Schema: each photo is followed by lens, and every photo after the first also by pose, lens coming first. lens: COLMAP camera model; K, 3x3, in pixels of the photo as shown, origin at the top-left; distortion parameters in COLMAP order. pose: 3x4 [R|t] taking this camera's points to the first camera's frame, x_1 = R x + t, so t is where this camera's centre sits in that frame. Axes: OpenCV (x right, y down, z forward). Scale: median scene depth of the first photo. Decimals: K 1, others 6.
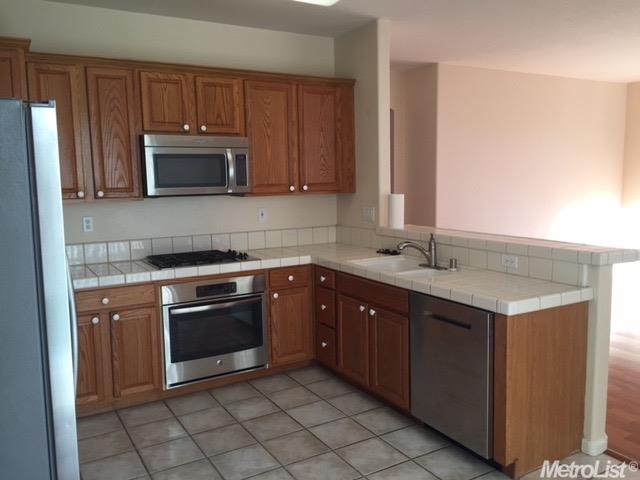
lens RADIAL K [[550.9, 0, 318.4], [0, 550.9, 236.6], [0, 0, 1]] dist [0.047333, -0.026047]
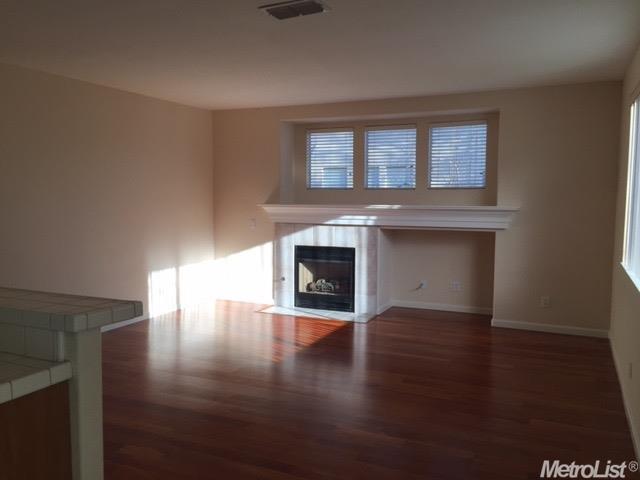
lens RADIAL K [[550.9, 0, 321.0], [0, 550.9, 239.3], [0, 0, 1]] dist [0.047333, -0.026047]
pose [[0.831234, -0.047821, 0.553862, 0.341127], [0.068964, 0.997468, -0.017378, -0.032595], [-0.551628, 0.052641, 0.832427, 0.178863]]
